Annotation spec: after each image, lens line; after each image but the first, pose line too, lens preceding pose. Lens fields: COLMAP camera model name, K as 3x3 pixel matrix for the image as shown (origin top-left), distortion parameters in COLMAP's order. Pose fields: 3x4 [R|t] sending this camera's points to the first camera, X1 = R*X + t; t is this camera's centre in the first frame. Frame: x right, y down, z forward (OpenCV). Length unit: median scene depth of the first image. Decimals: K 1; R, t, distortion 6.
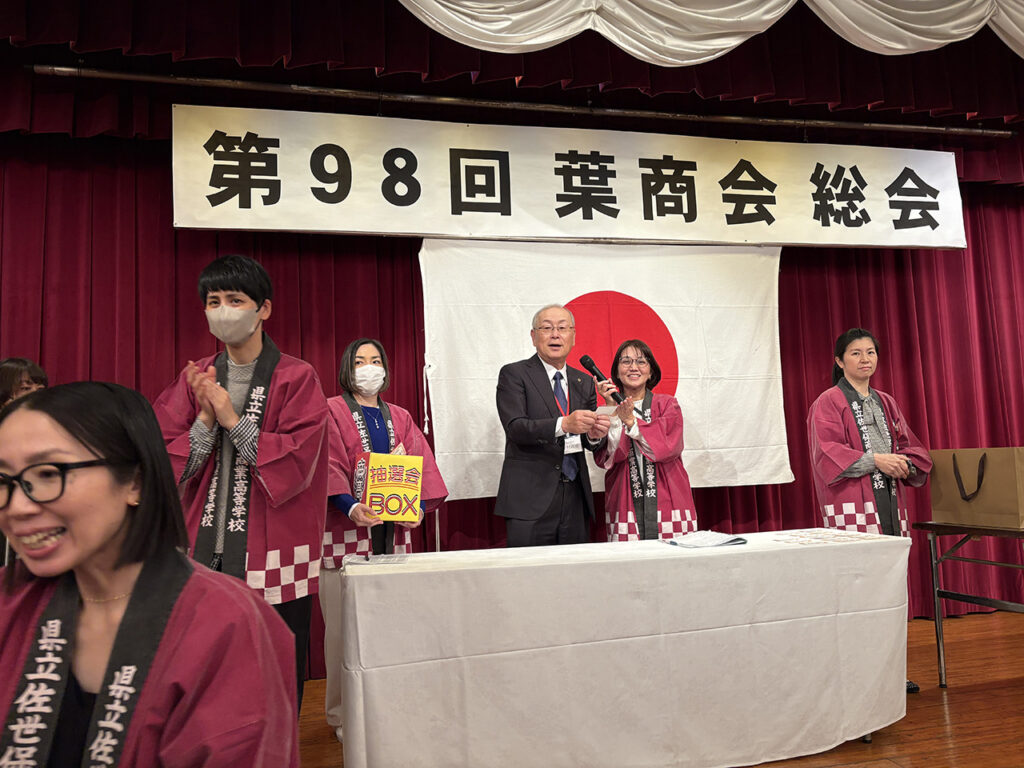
lens RADIAL K [[784.9, 0, 507.9], [0, 784.9, 389.2], [0, 0, 1]] dist [0.006404, 0.010683]
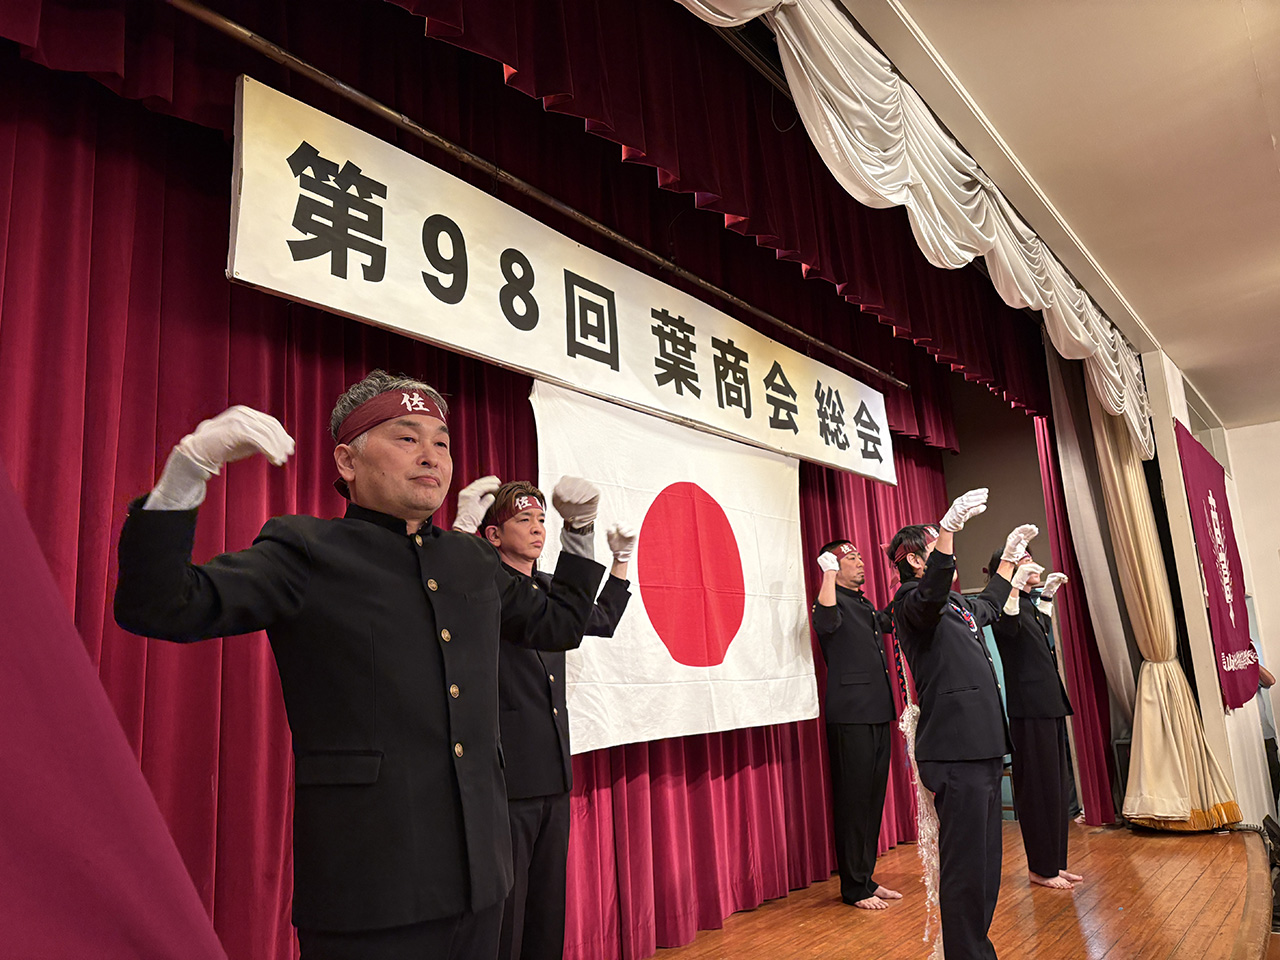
lens RADIAL K [[981.1, 0, 652.6], [0, 981.1, 470.8], [0, 0, 1]] dist [0.006404, 0.010683]
pose [[0.750672, 0.135348, 0.646663, -0.571302], [-0.035313, 0.985611, -0.165299, 0.033299], [-0.659731, 0.101250, 0.744650, 0.260187]]
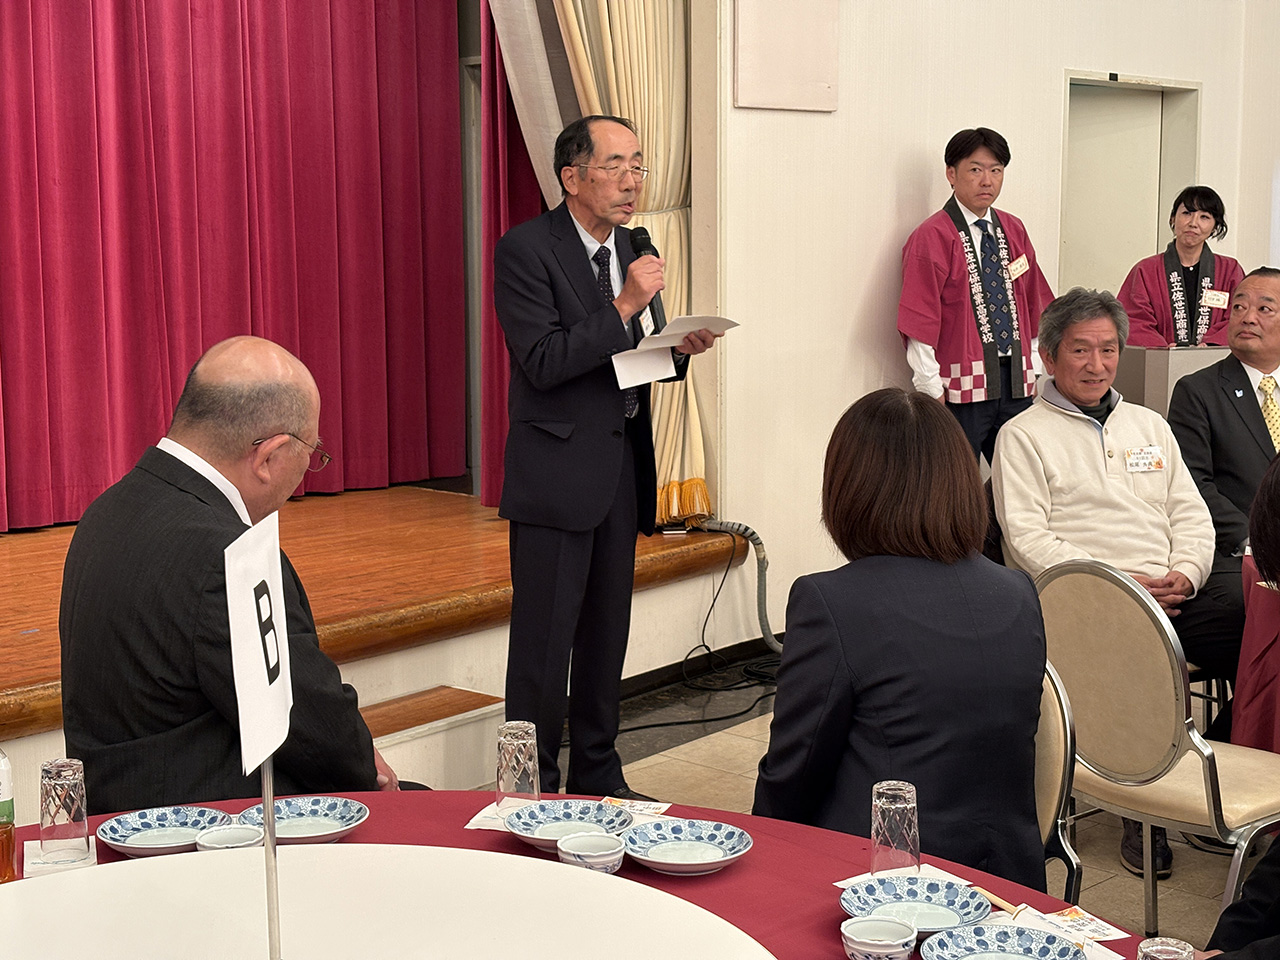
lens RADIAL K [[1942.7, 0, 612.0], [0, 1942.7, 475.5], [0, 0, 1]] dist [0.076186, 0.000000]
pose [[0.847925, -0.039914, 0.528612, 0.219020], [-0.070905, 0.979662, 0.187707, -0.035678], [-0.525353, -0.196643, 0.827850, -0.373831]]
